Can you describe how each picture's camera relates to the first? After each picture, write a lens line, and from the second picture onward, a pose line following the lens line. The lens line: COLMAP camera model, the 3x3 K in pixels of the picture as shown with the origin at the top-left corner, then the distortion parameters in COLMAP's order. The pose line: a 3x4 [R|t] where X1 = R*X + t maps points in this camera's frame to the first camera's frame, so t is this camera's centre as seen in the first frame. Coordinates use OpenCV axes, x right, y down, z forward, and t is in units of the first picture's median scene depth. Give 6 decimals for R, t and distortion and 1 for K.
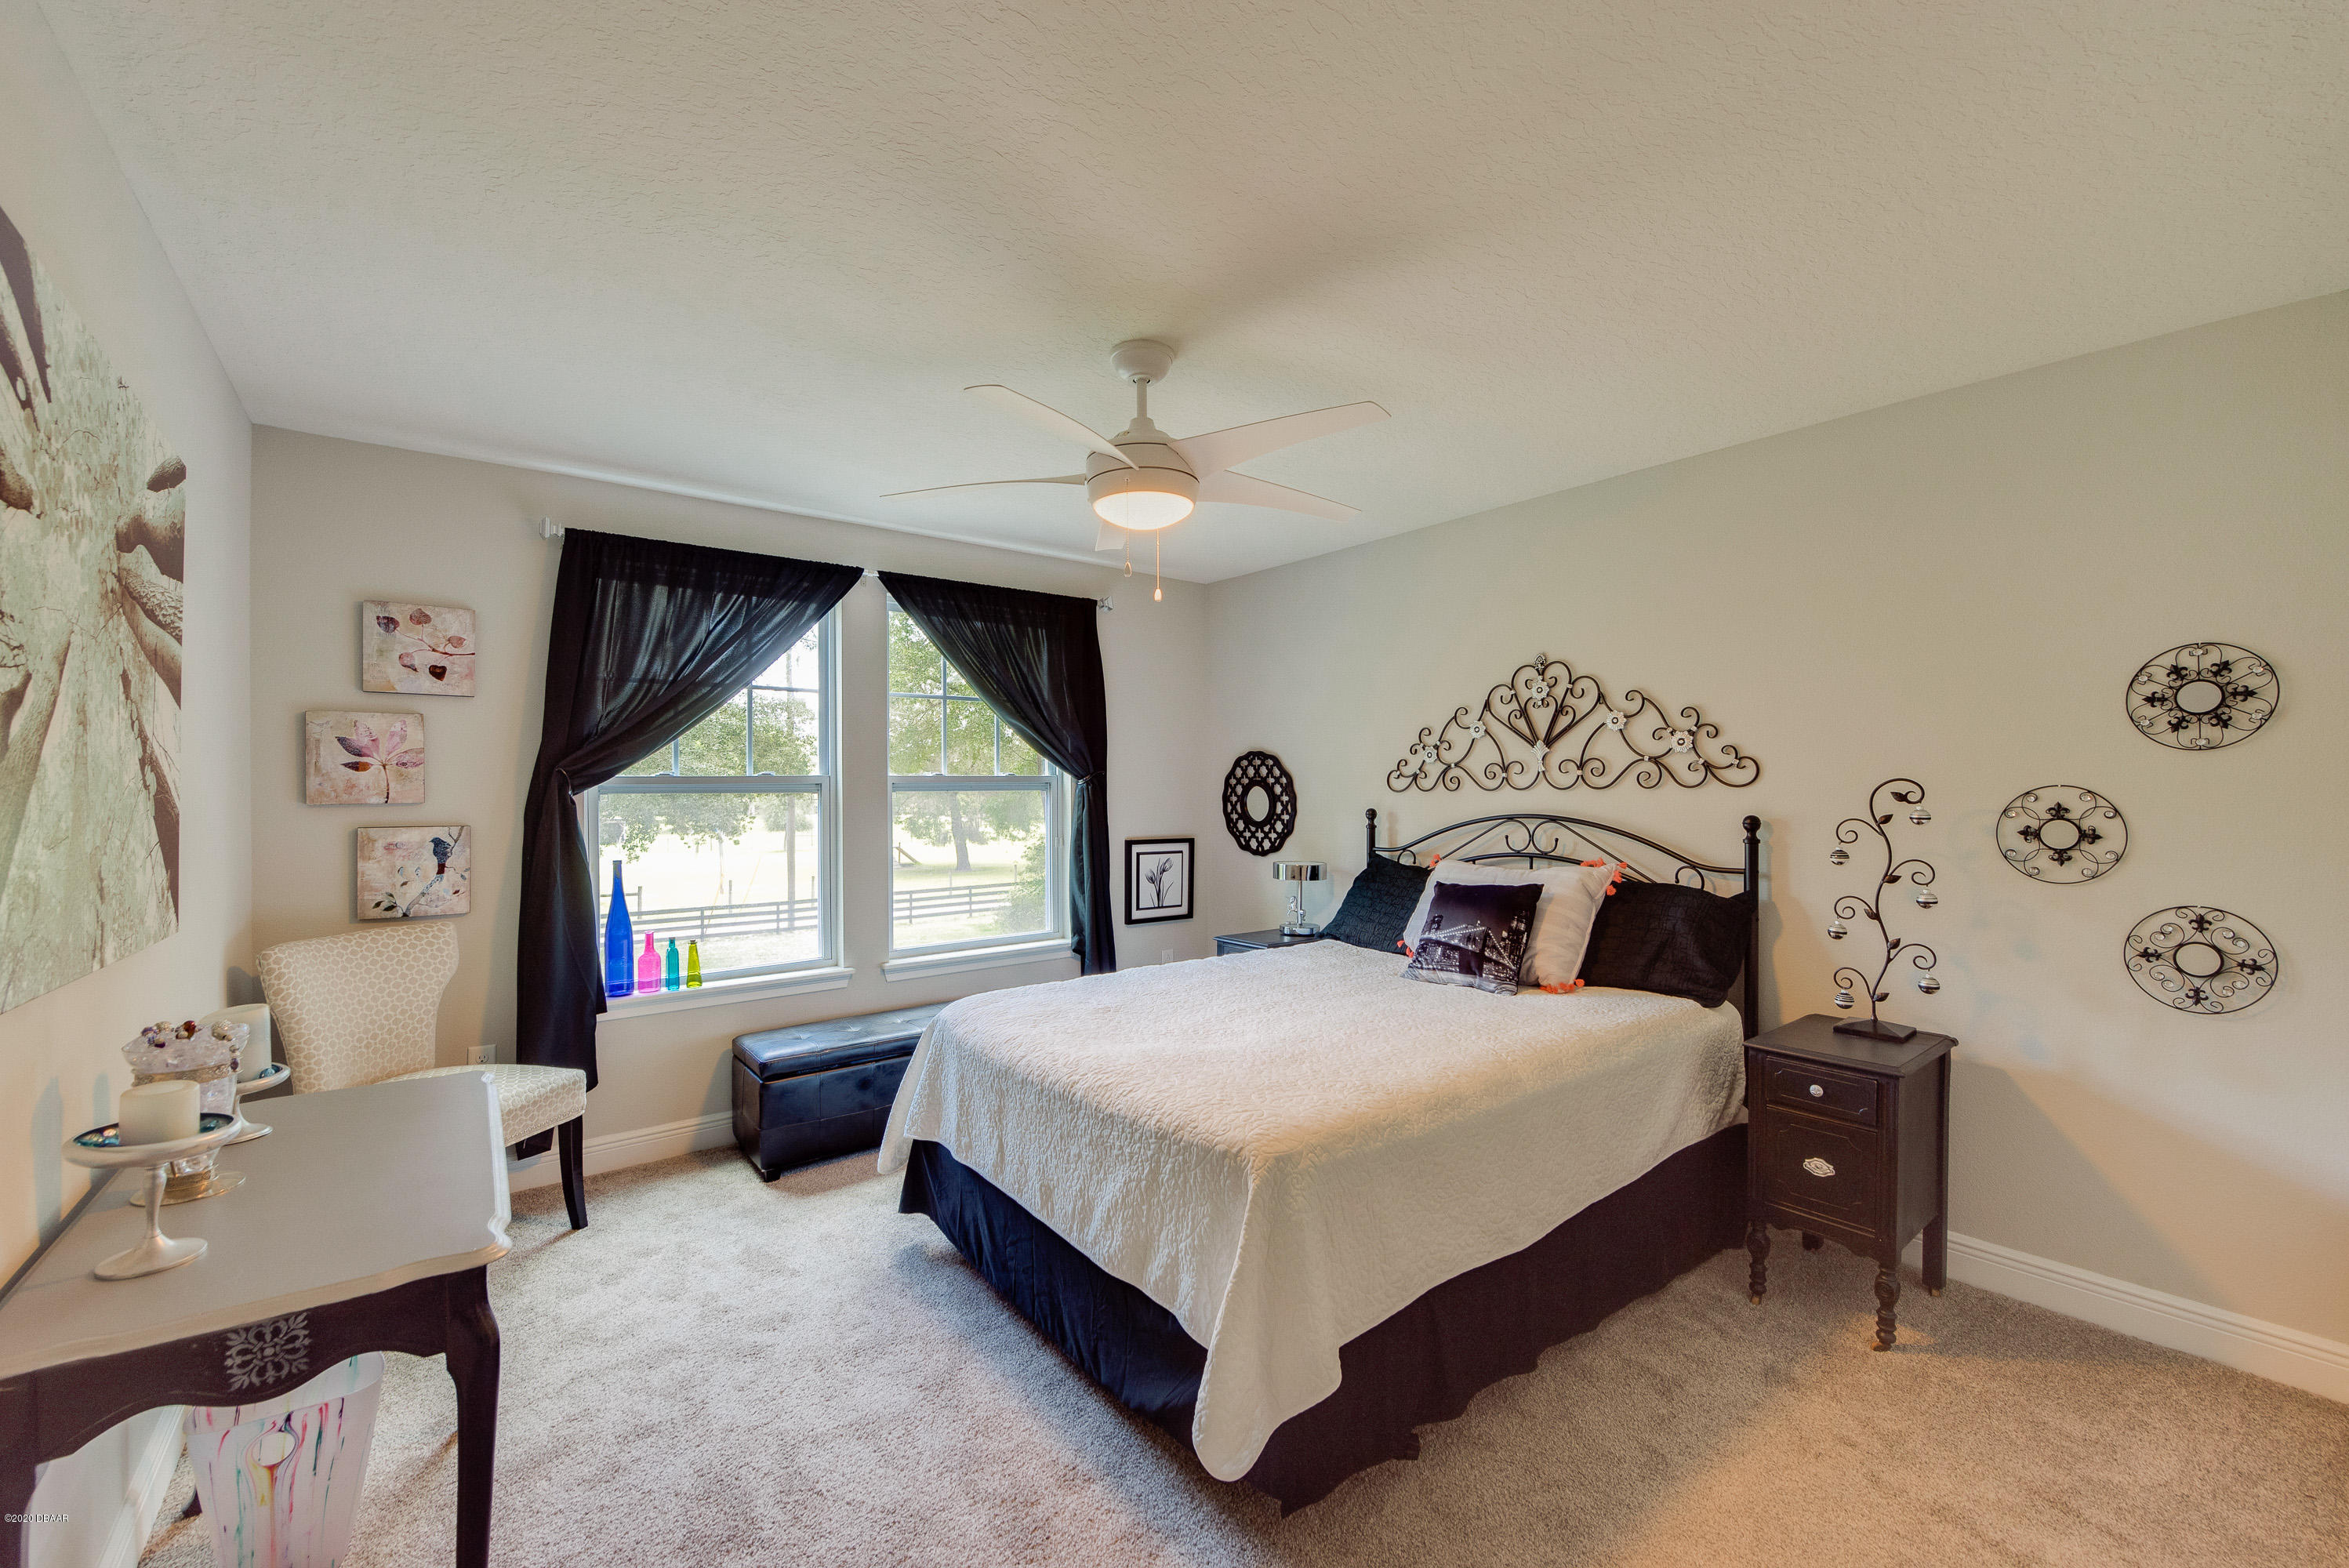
lens RADIAL K [[954.3, 0, 1150.4], [0, 954.3, 790.1], [0, 0, 1]] dist [-0.013288, -0.000116]
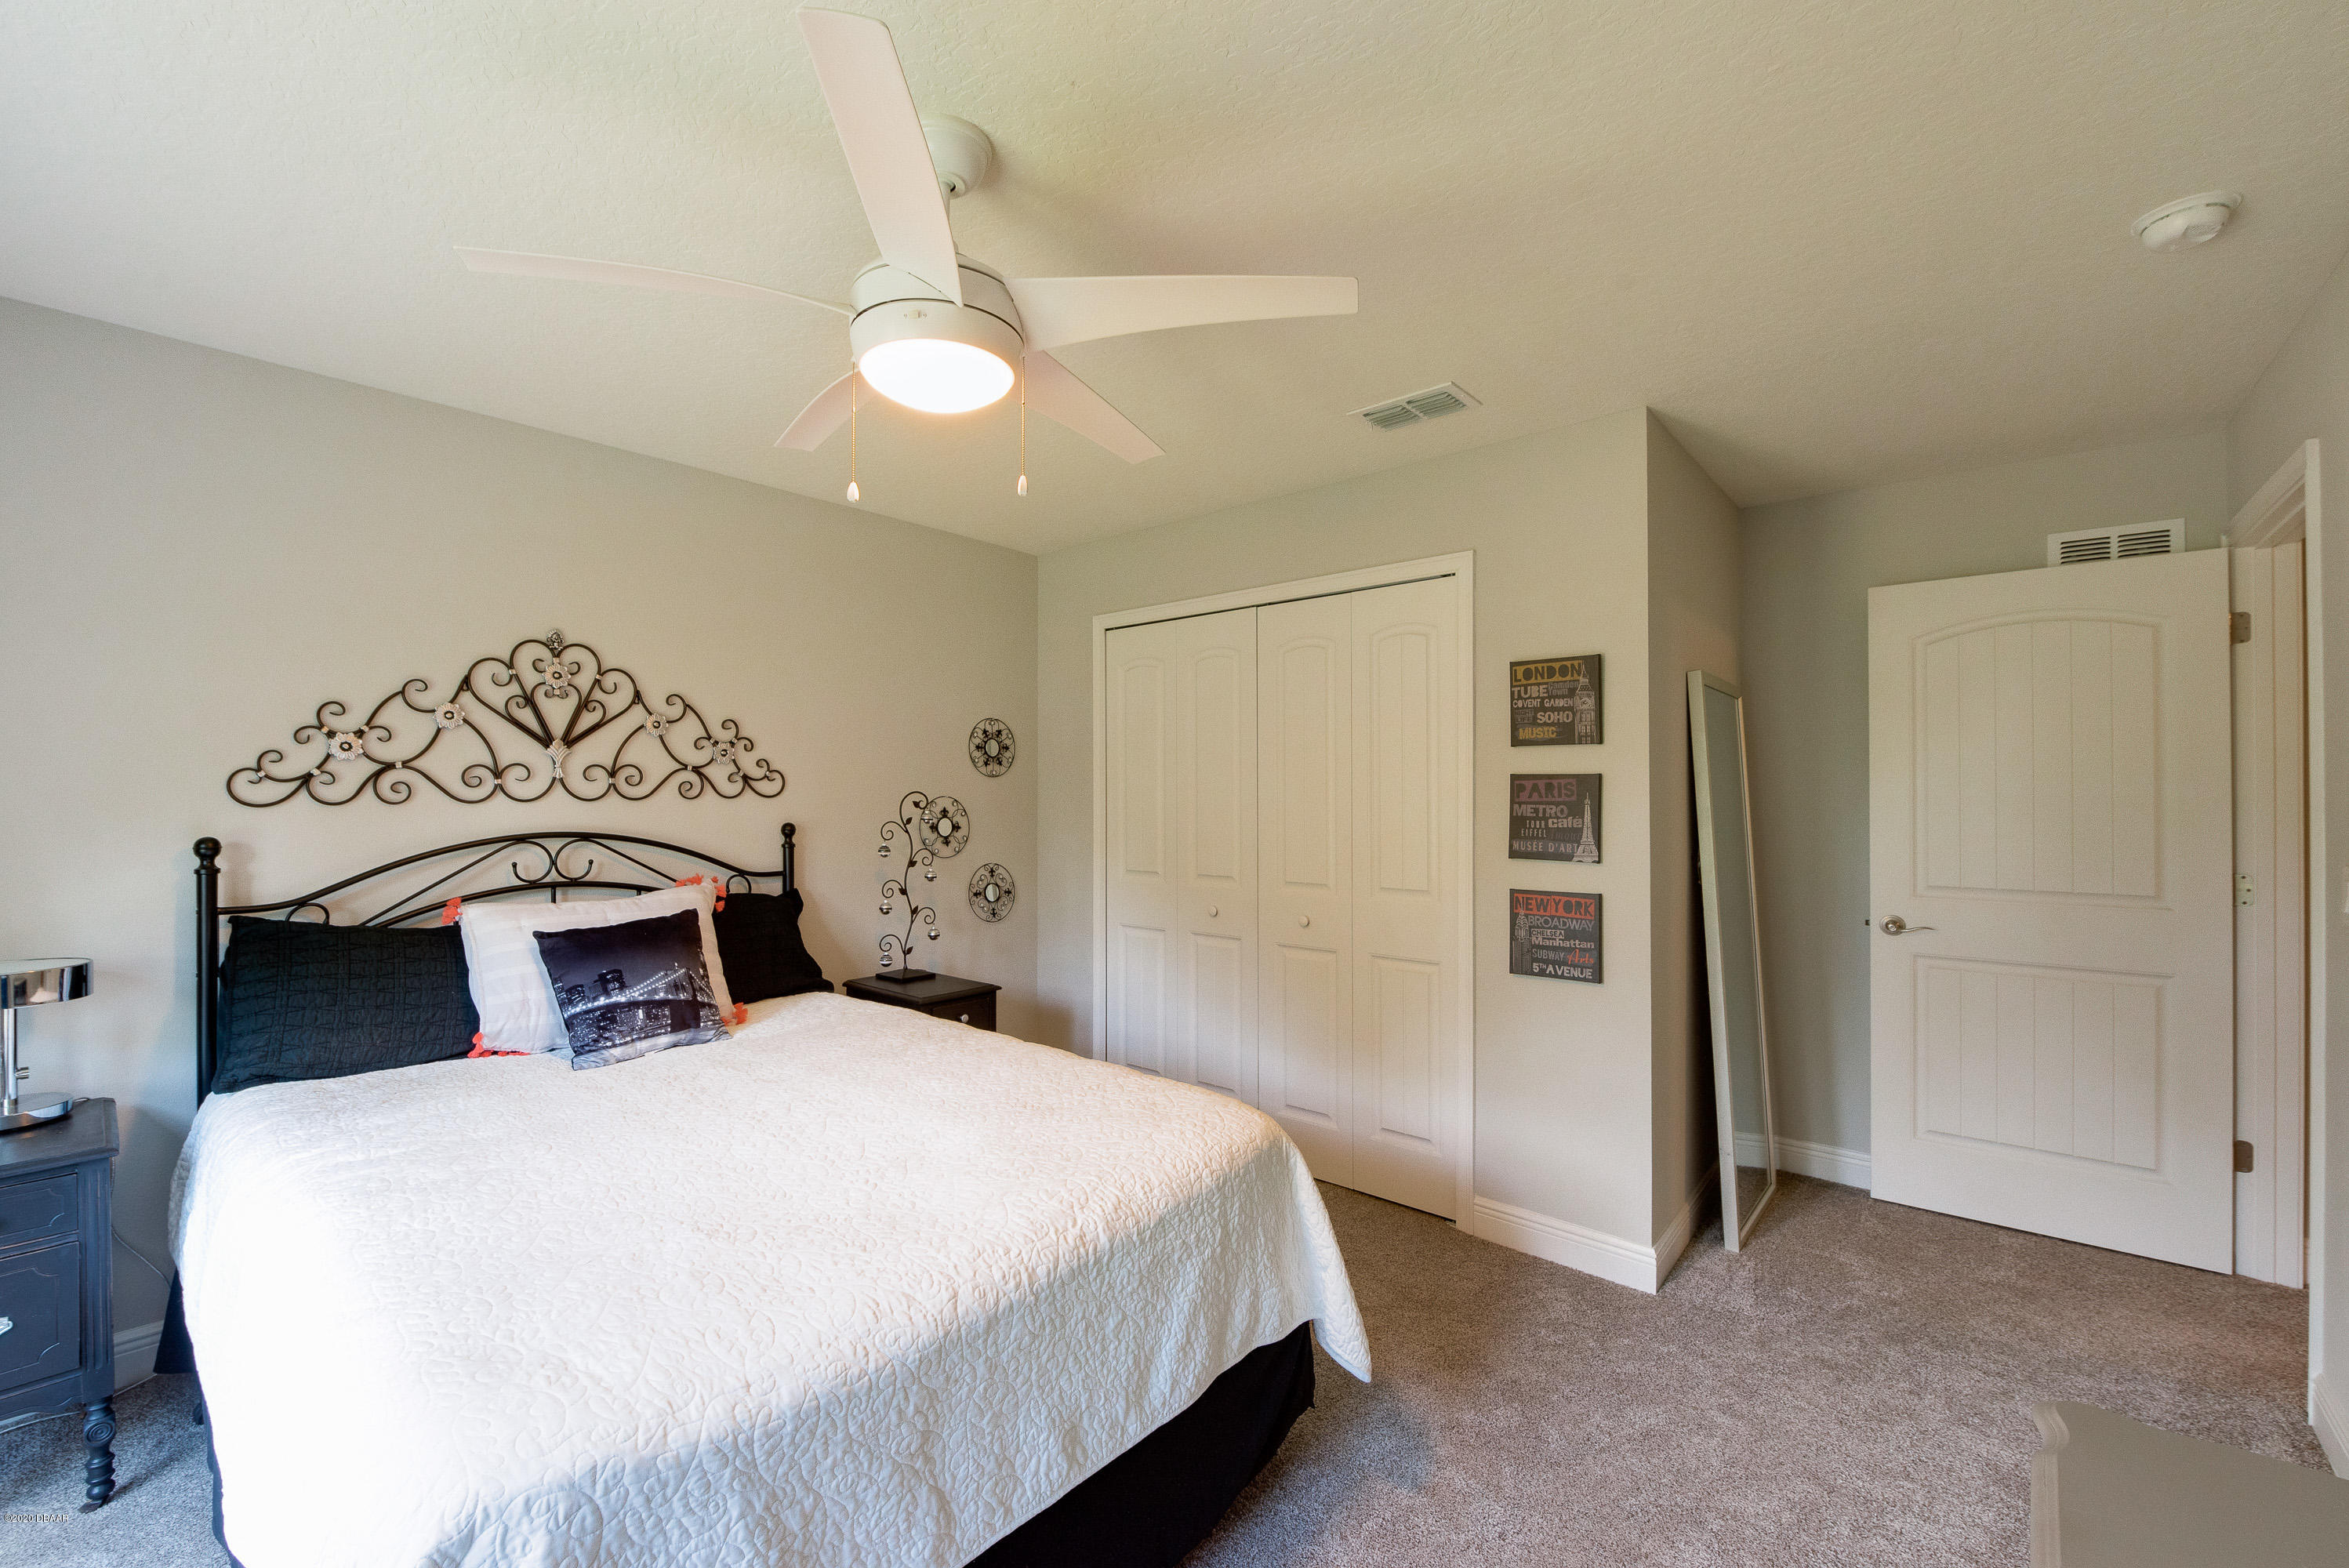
lens RADIAL K [[954.3, 0, 1149.0], [0, 954.3, 785.8], [0, 0, 1]] dist [-0.013288, -0.000116]
pose [[-0.213800, 0.008994, 0.976836, -0.528303], [0.000725, 0.999959, -0.009048, -0.006215], [-0.976877, -0.001227, -0.213798, 0.770015]]
